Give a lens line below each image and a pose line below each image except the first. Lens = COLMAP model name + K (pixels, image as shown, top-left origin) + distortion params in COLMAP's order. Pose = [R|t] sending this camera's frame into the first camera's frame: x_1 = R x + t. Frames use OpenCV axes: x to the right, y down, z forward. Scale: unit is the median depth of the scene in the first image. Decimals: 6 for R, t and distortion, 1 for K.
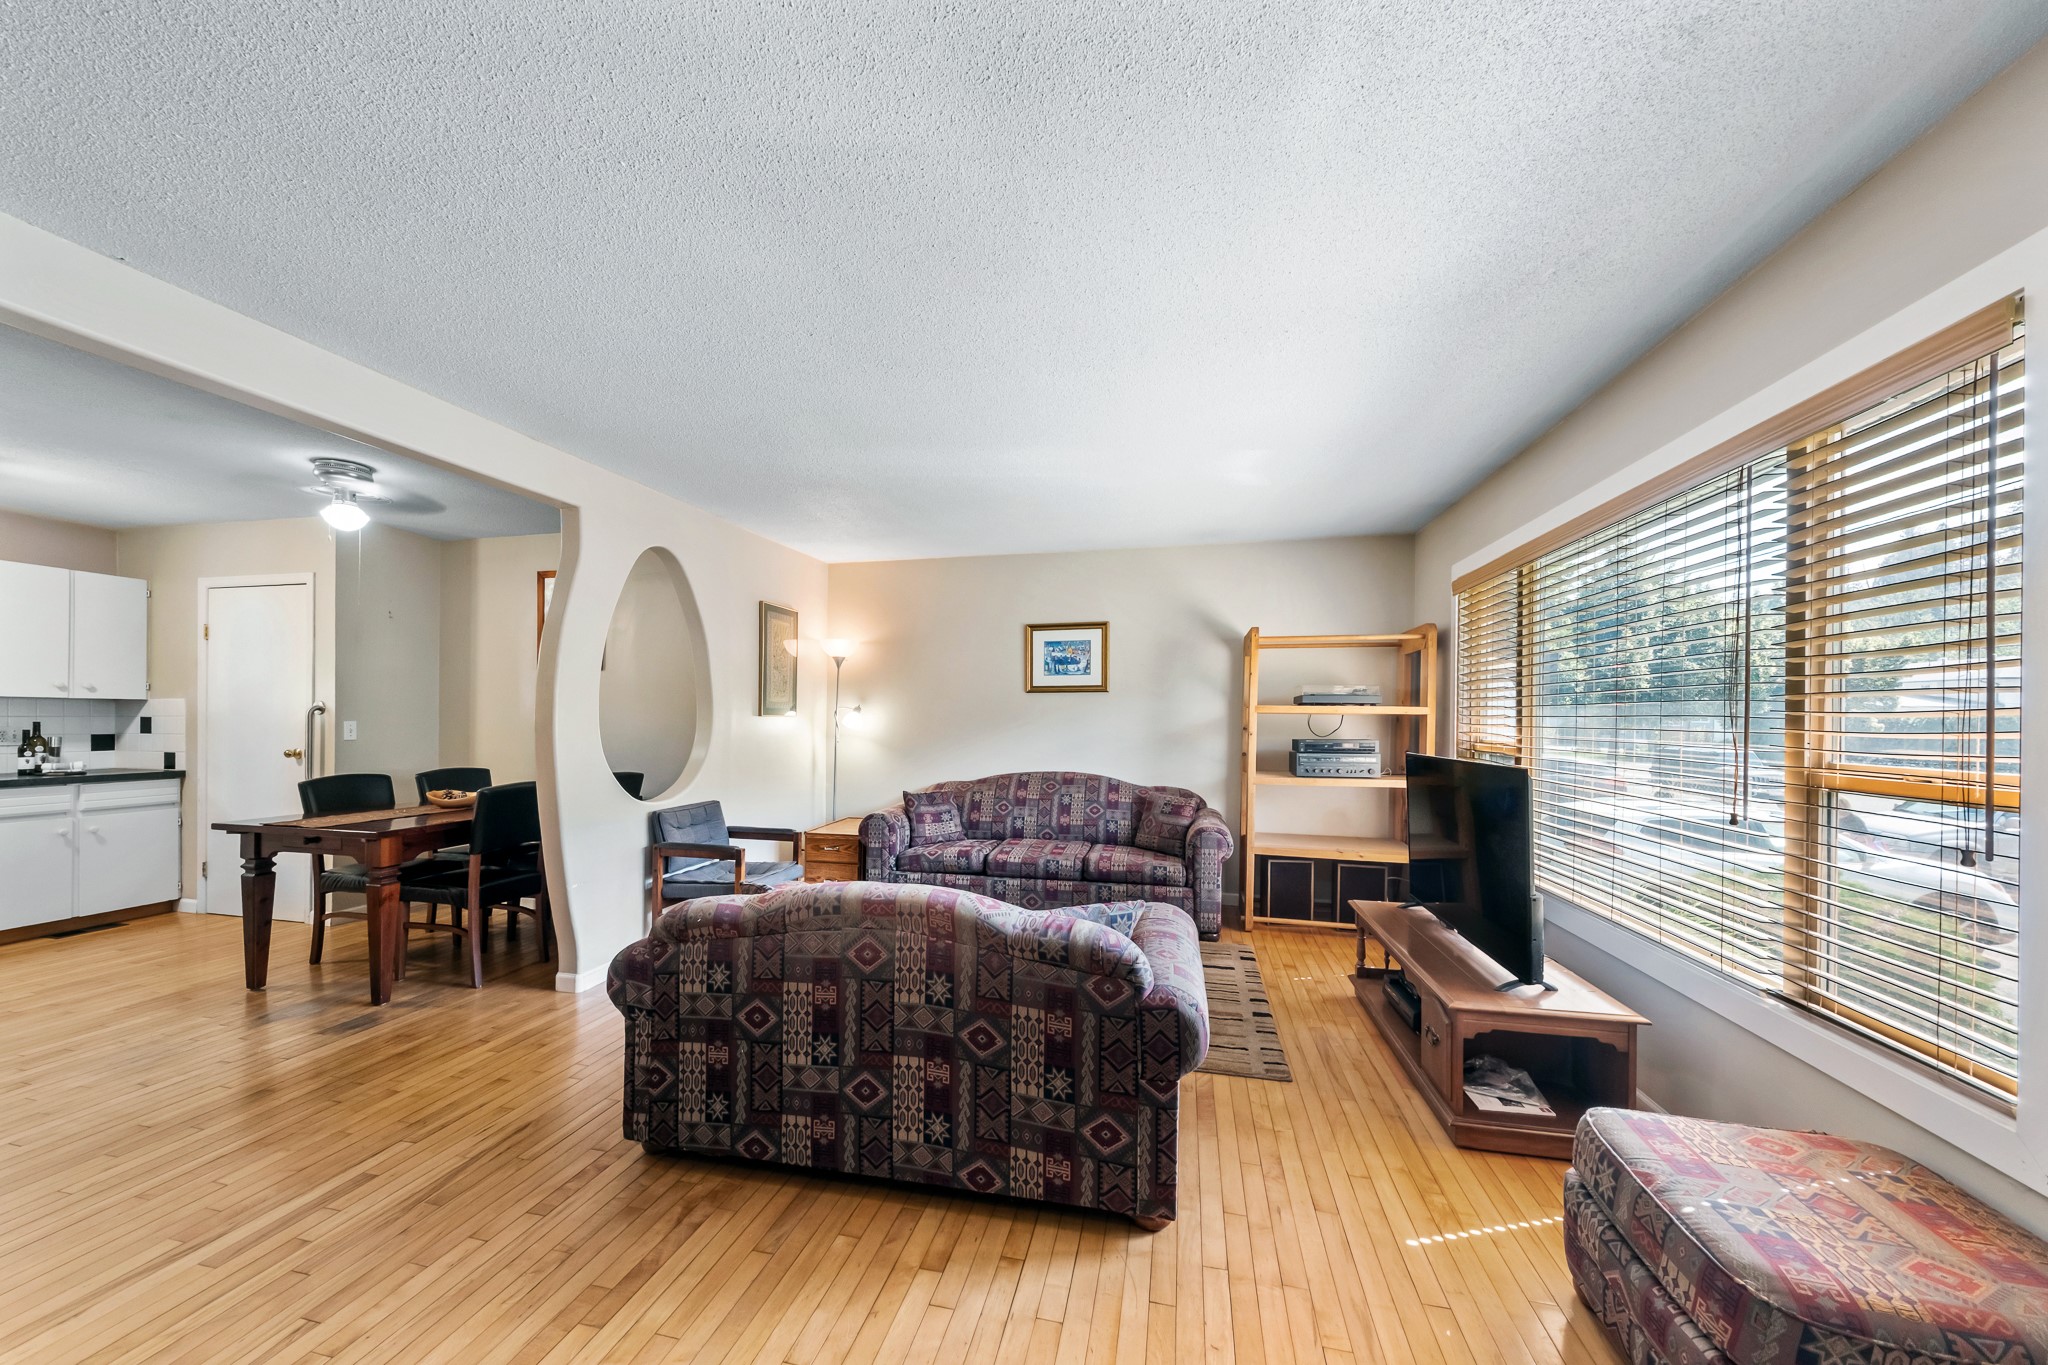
lens RADIAL K [[731.1, 0, 1021.2], [0, 731.1, 718.1], [0, 0, 1]] dist [0.000378, -0.000363]
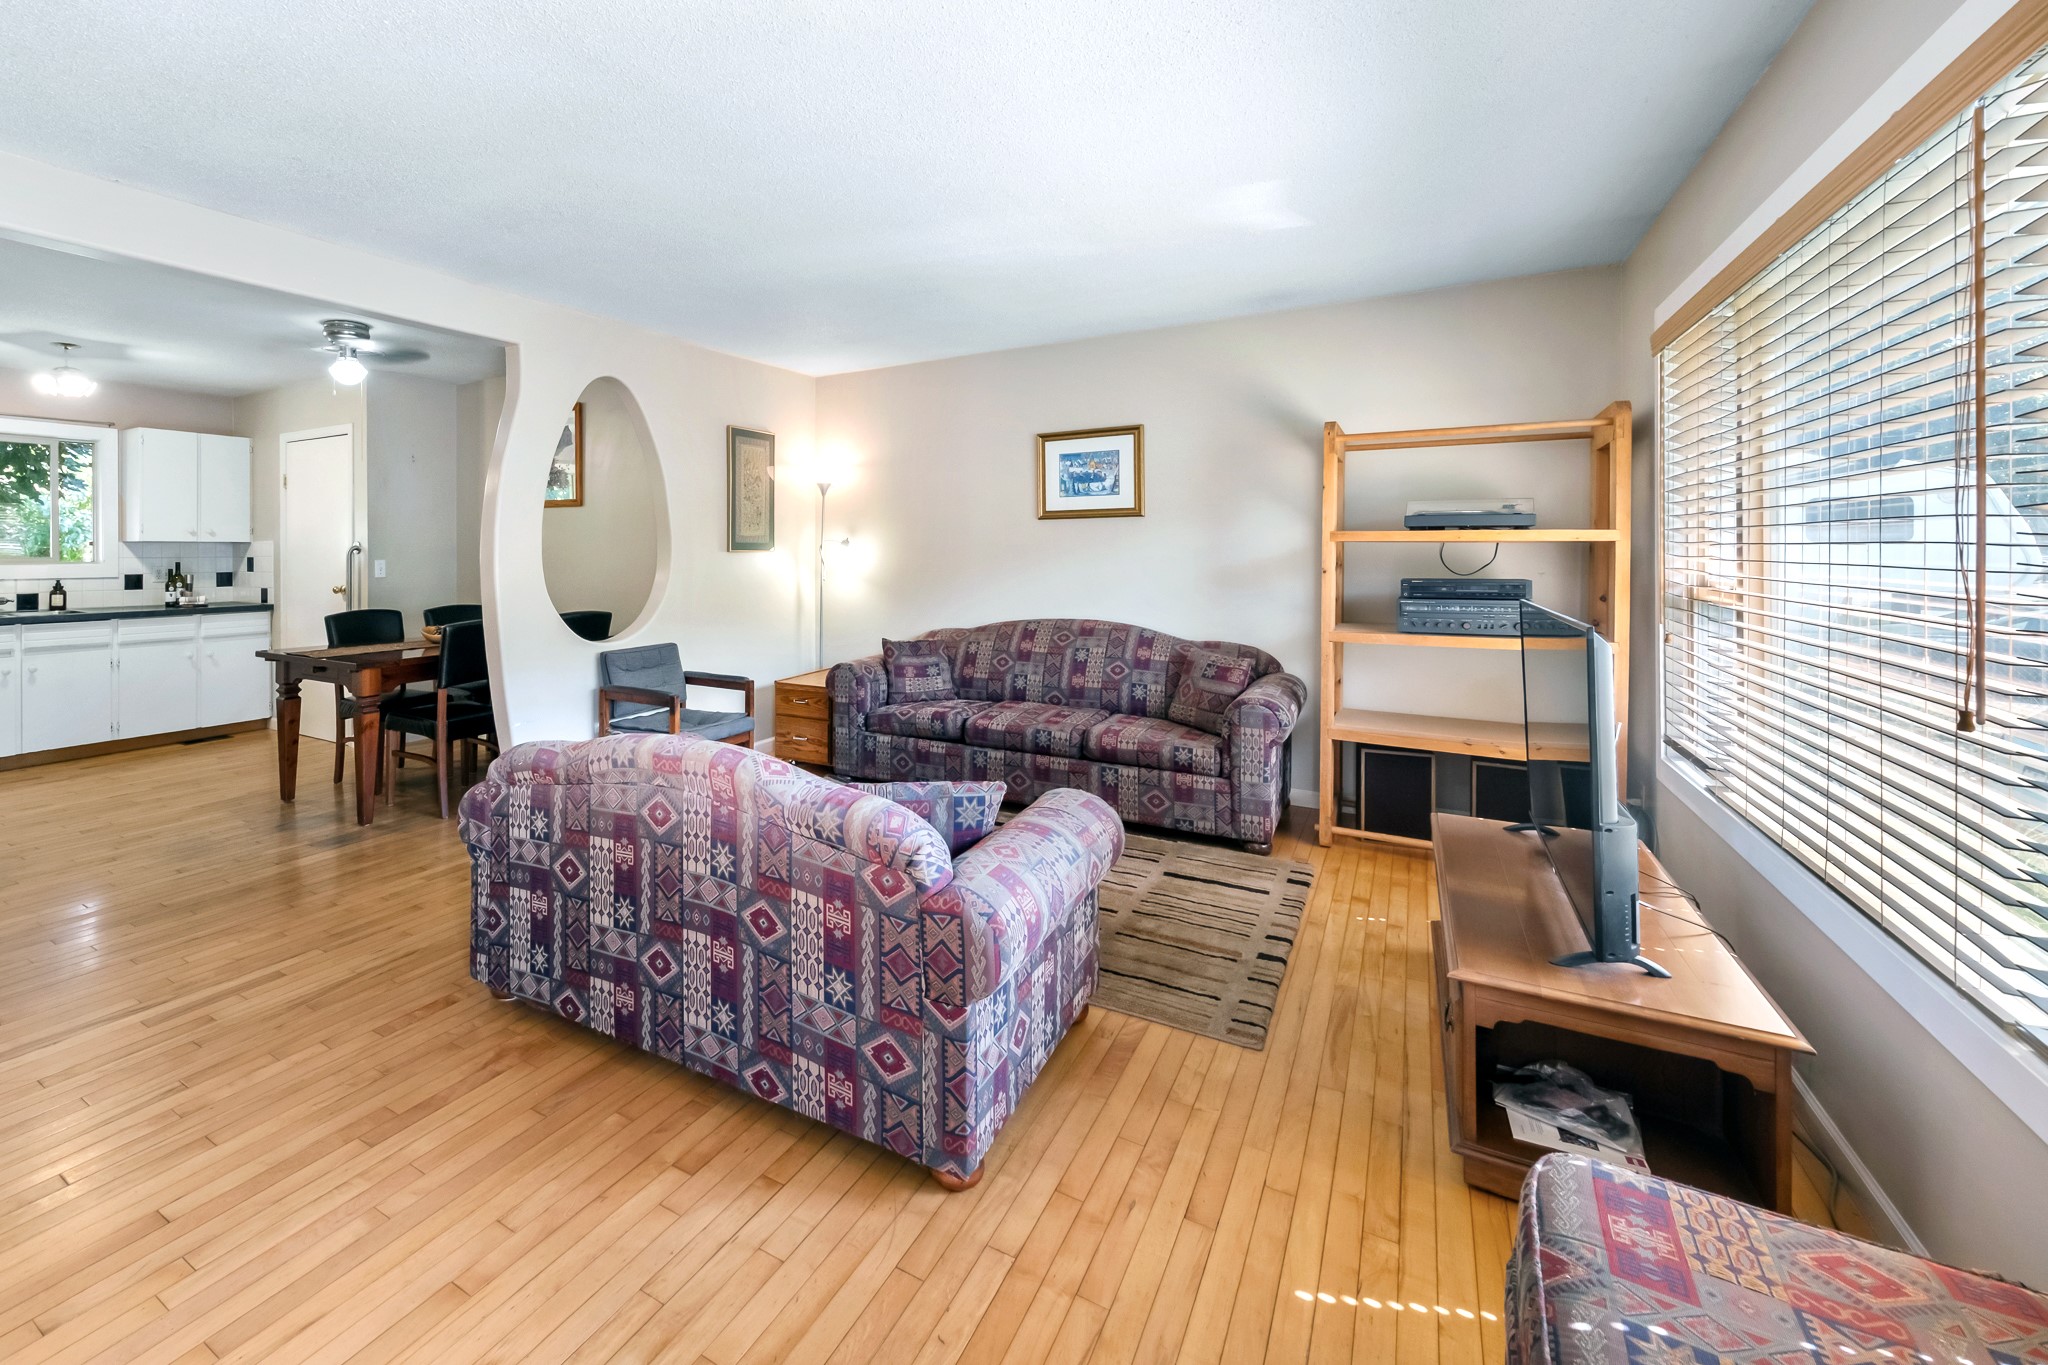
lens RADIAL K [[889.3, 0, 839.3], [0, 889.3, 547.2], [0, 0, 1]] dist [0.000383, -0.000276]
pose [[0.937593, -0.010313, -0.347582, 0.197118], [0.008818, 0.999944, -0.005882, -0.000993], [0.347623, 0.002450, 0.937631, 0.017611]]
